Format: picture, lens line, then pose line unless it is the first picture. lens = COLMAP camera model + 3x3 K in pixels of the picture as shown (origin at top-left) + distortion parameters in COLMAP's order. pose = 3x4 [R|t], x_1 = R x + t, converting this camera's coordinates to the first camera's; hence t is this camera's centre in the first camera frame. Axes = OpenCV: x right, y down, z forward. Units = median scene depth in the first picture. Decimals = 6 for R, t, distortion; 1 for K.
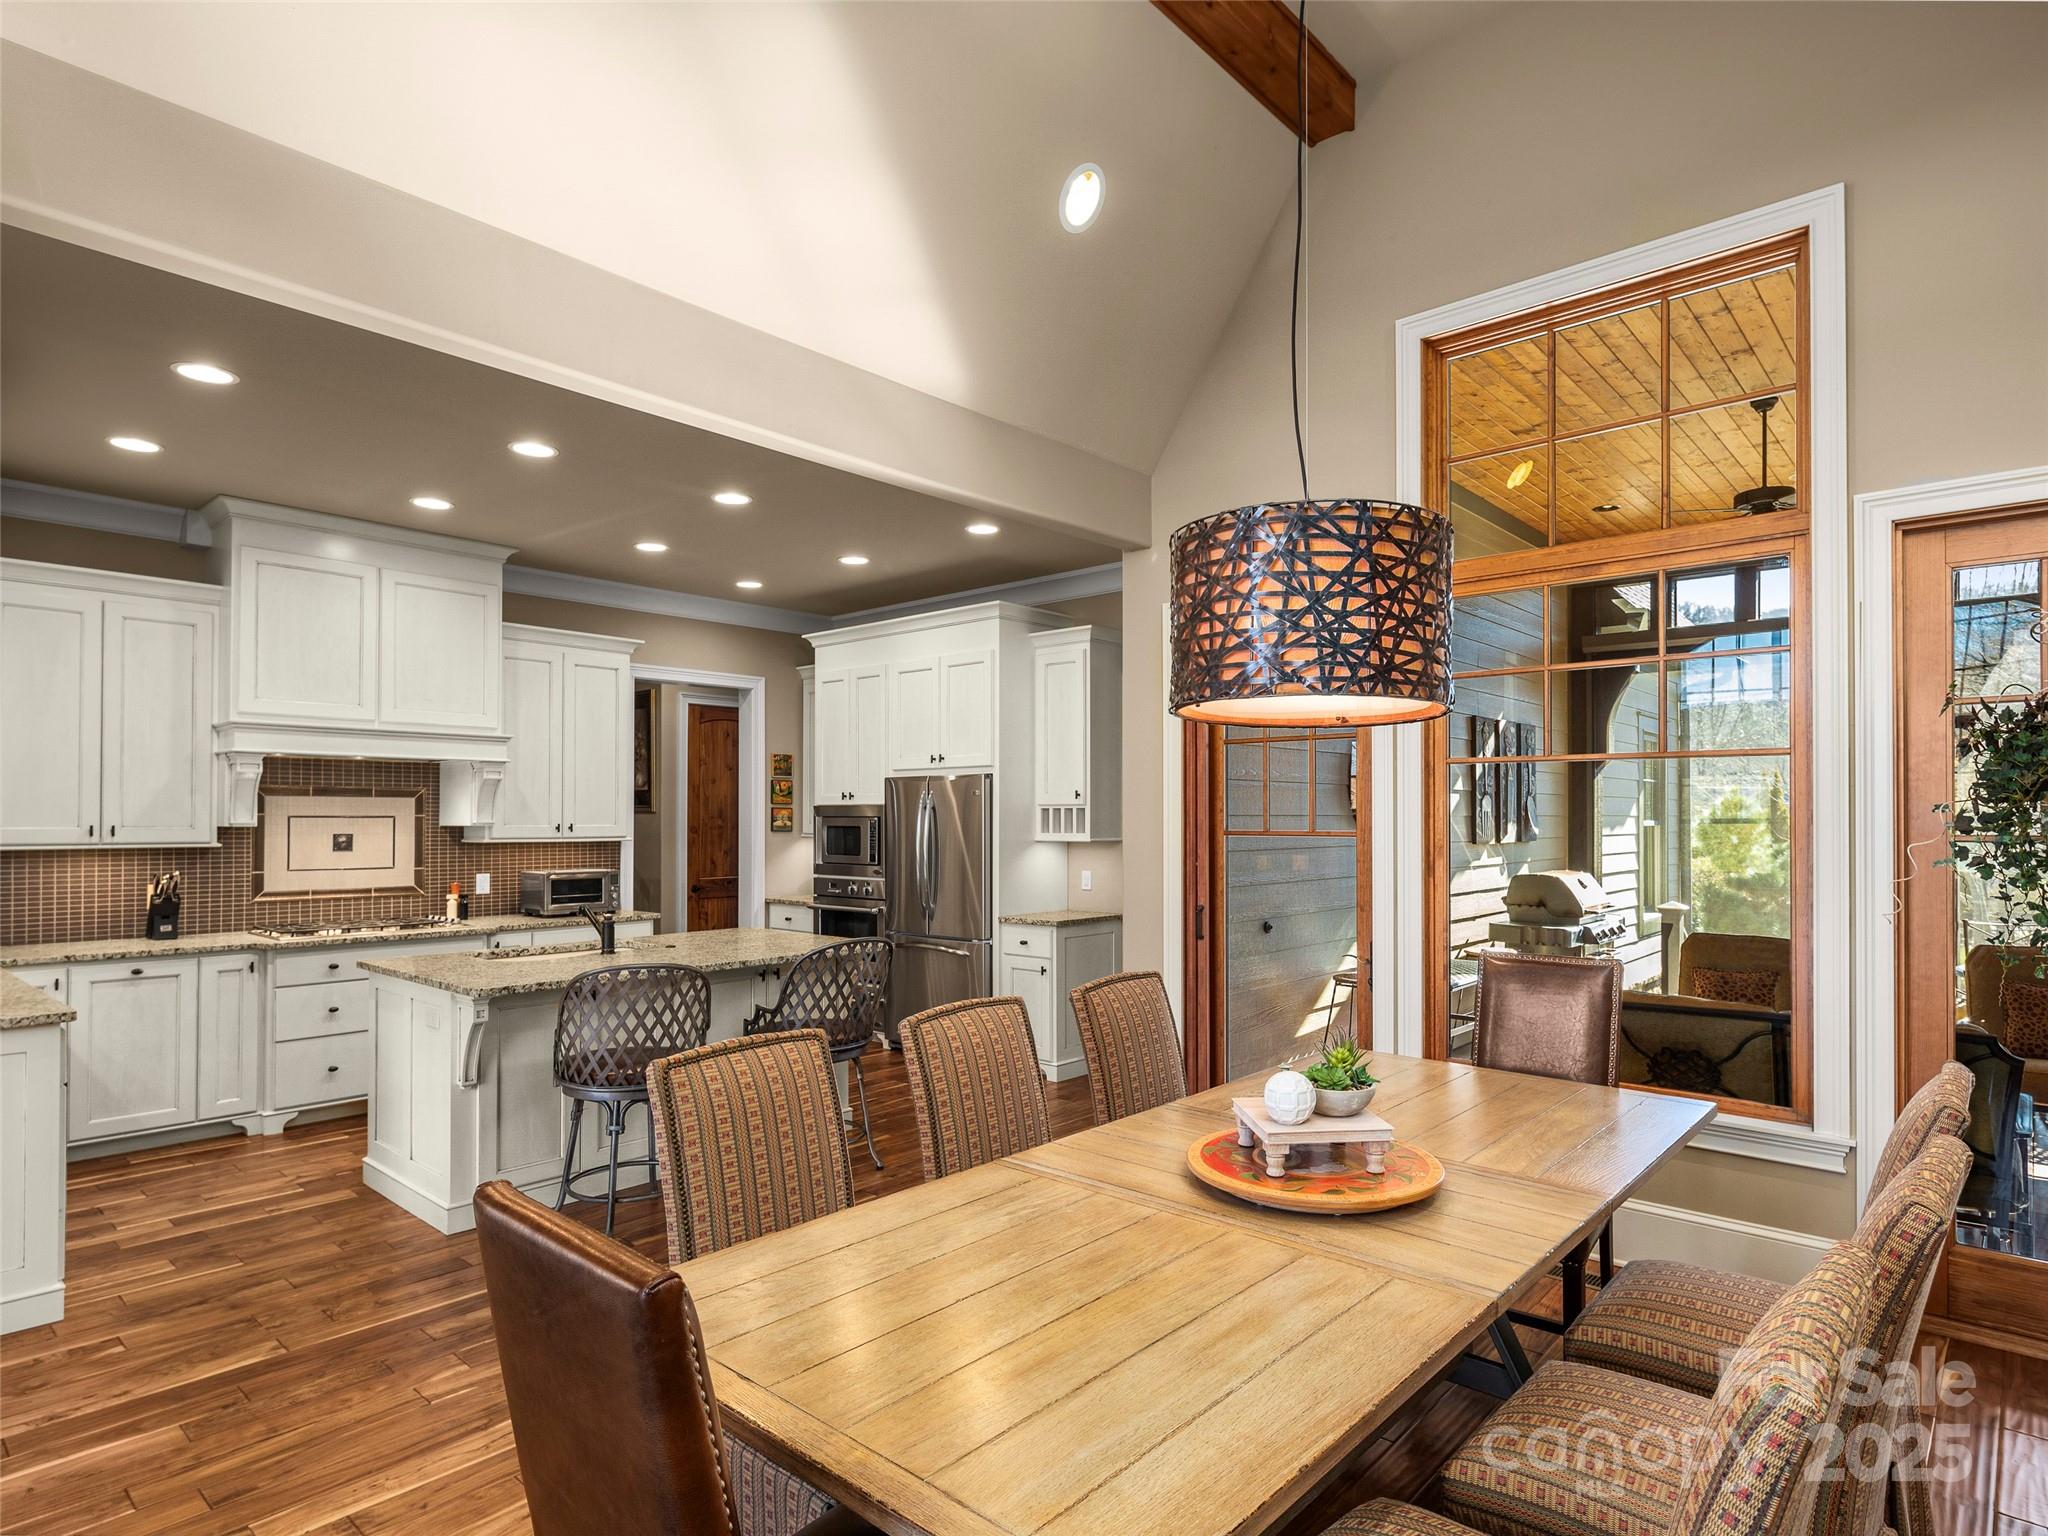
lens RADIAL K [[1105.9, 0, 1036.3], [0, 1105.9, 808.5], [0, 0, 1]] dist [0.003712, 0.000443]
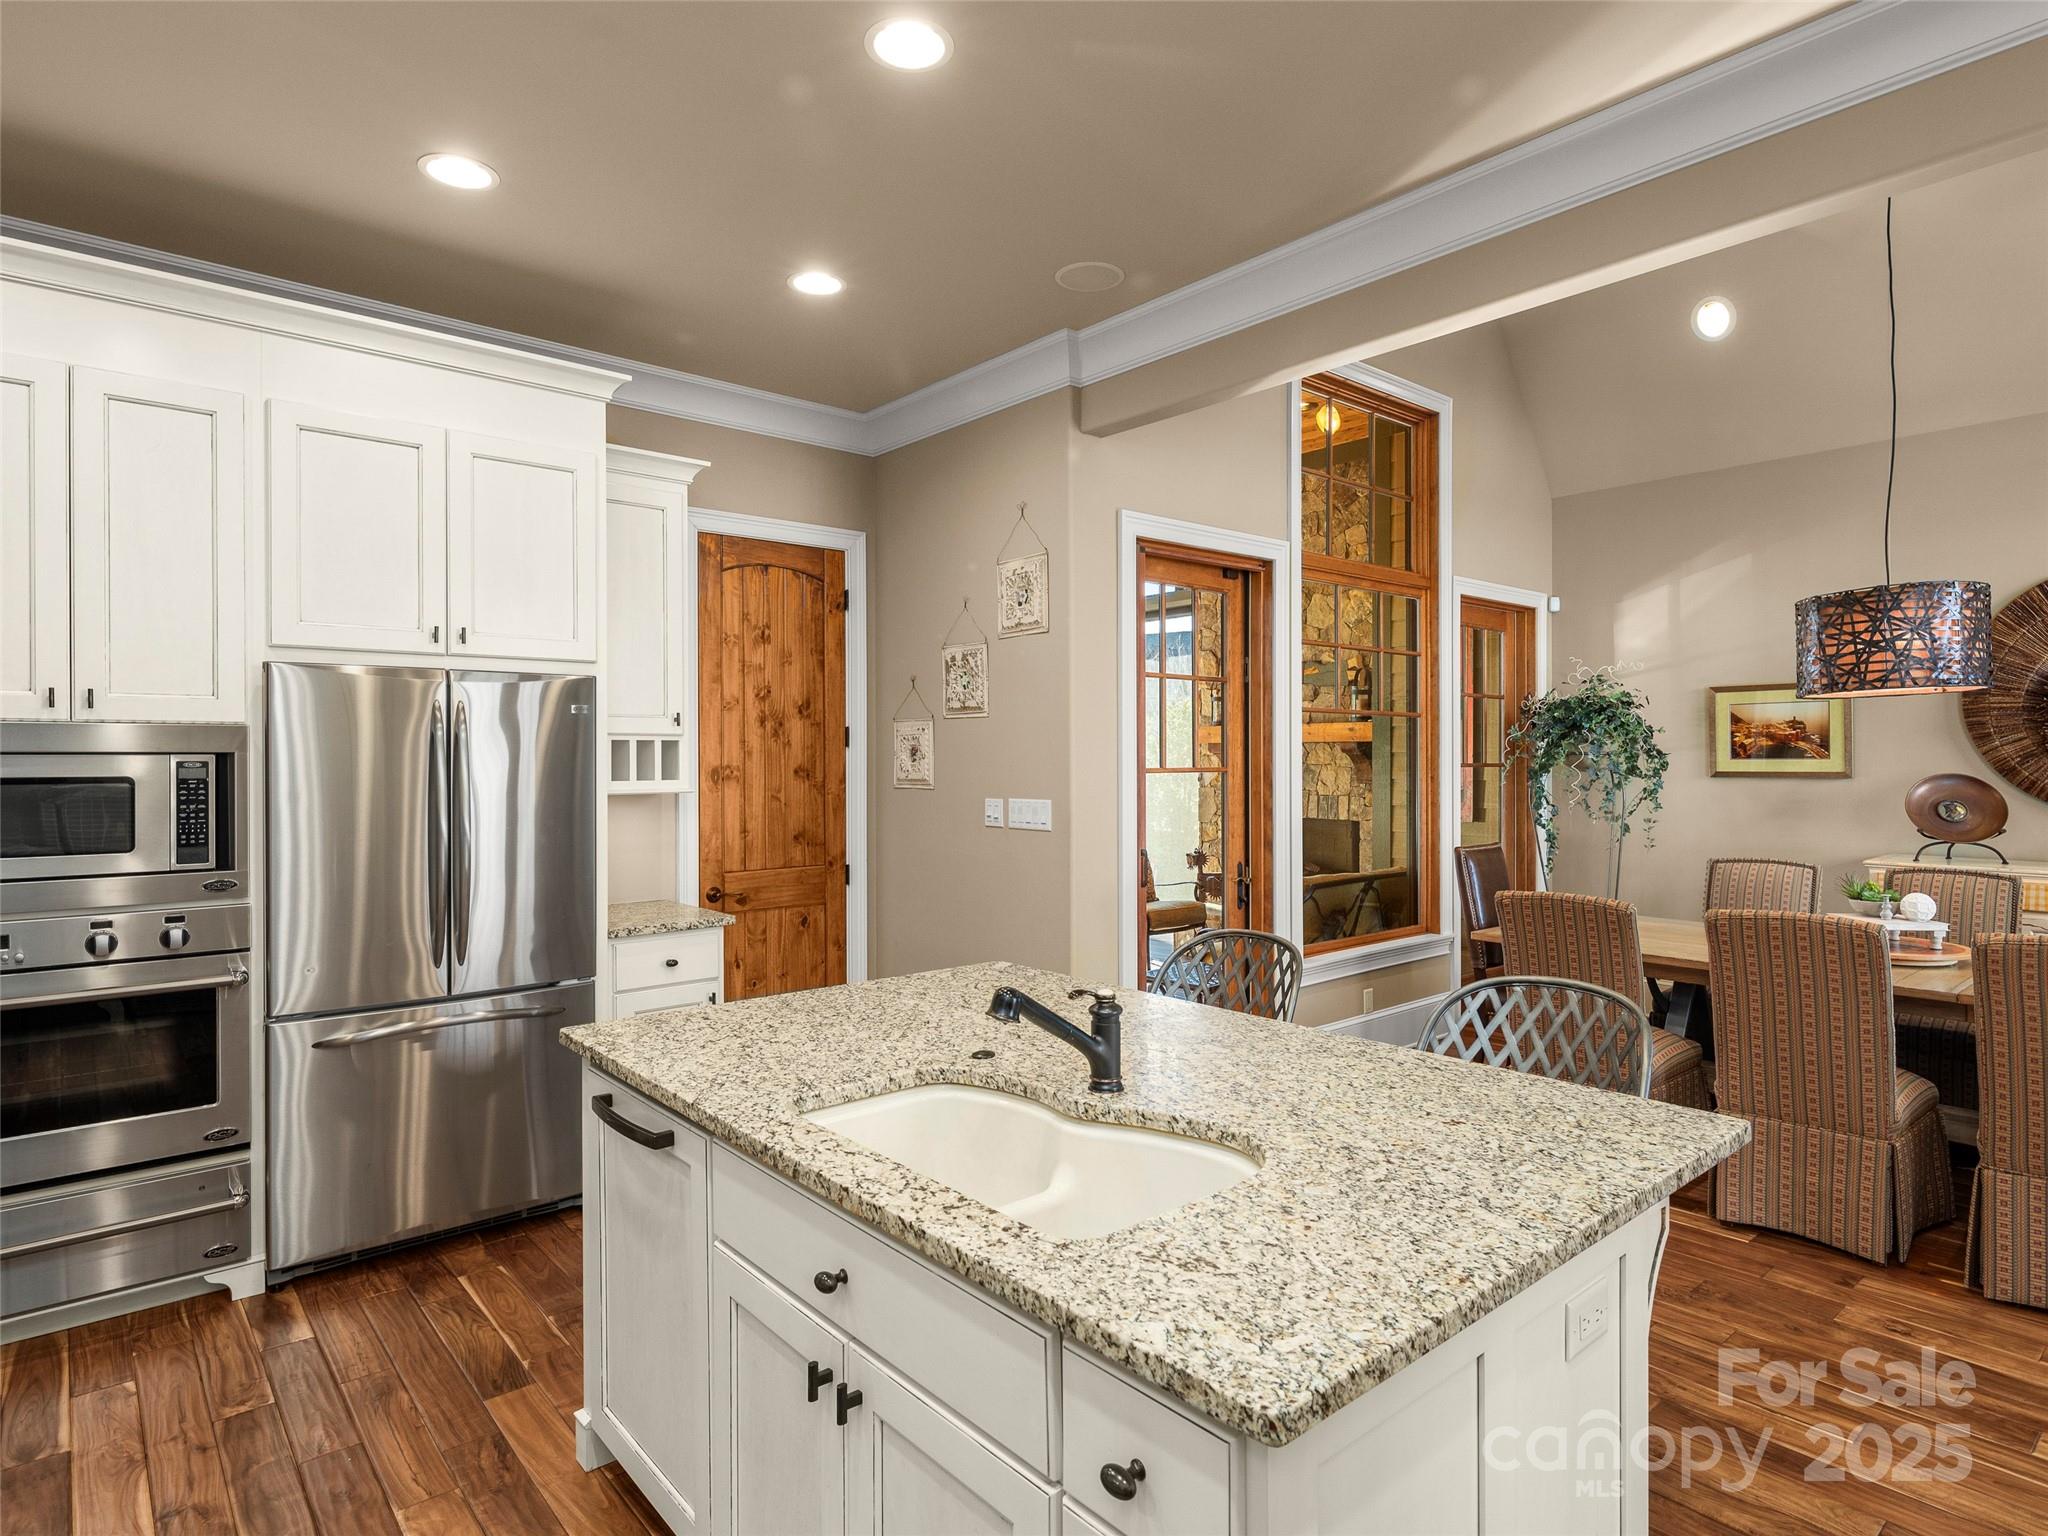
lens RADIAL K [[1123.9, 0, 1038.4], [0, 1123.9, 758.2], [0, 0, 1]] dist [0.000808, -0.001673]
pose [[0.136127, -0.000254, 0.990691, -0.654475], [-0.005247, 0.999986, 0.000978, 0.009450], [-0.990677, -0.005331, 0.136124, 0.799716]]
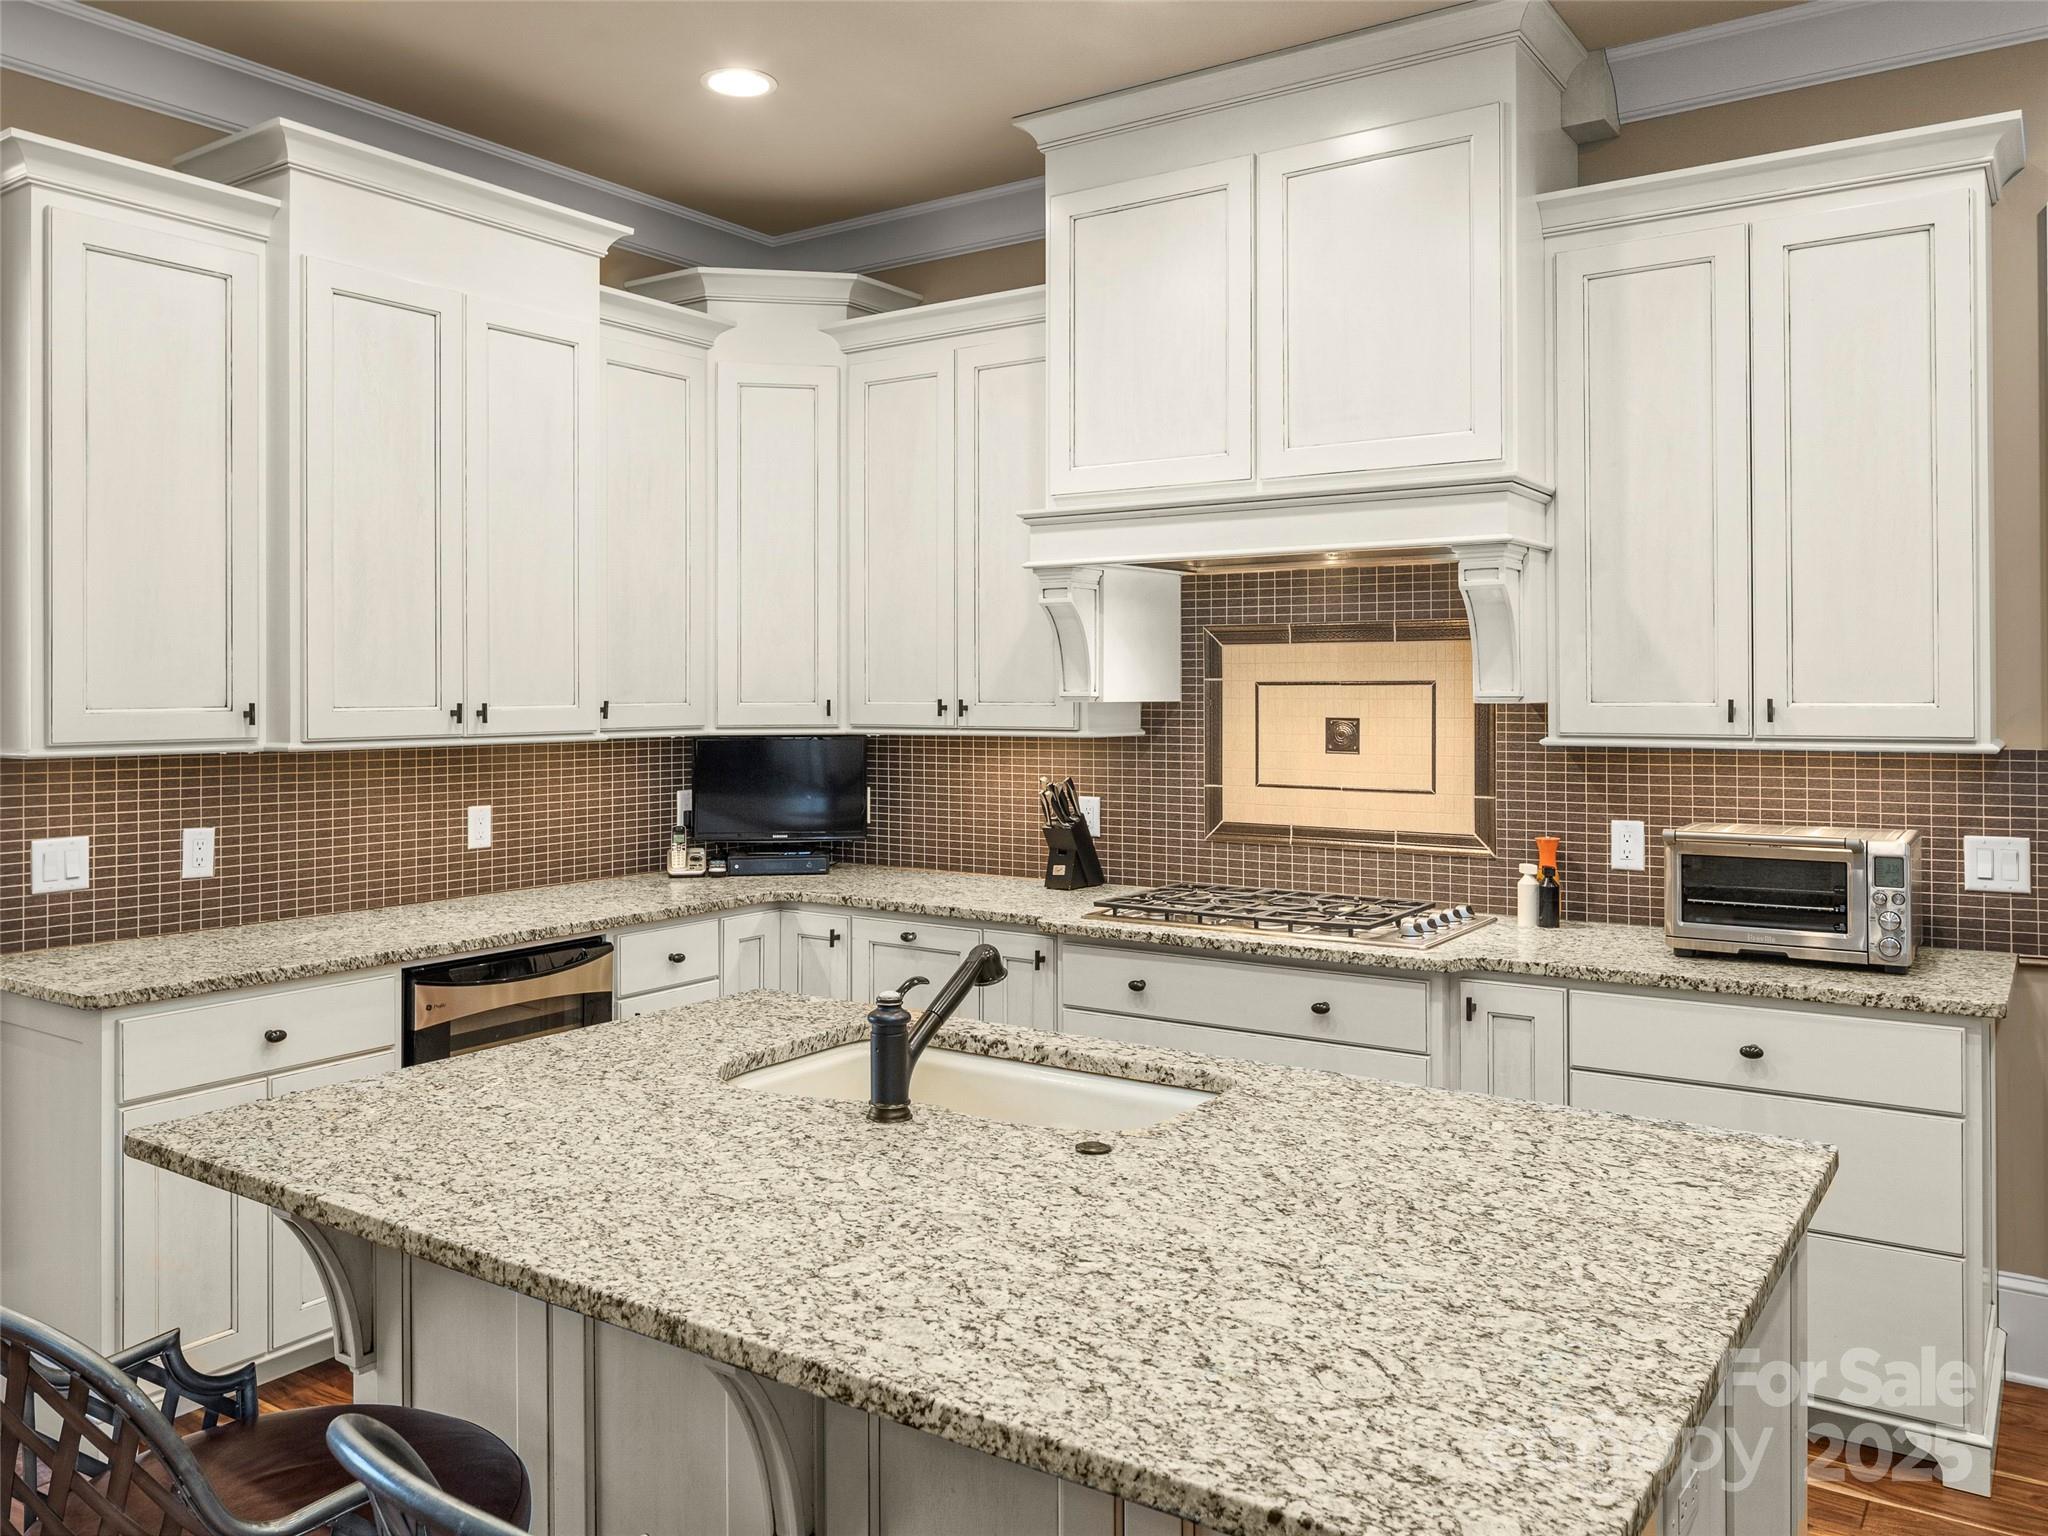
lens RADIAL K [[1550.2, 0, 1025.8], [0, 1550.2, 687.3], [0, 0, 1]] dist [-0.004875, -0.001159]
pose [[0.120764, -0.001631, -0.992680, 0.046433], [0.013953, 0.999903, 0.000055, 0.007701], [0.992583, -0.013858, 0.120775, 0.813759]]
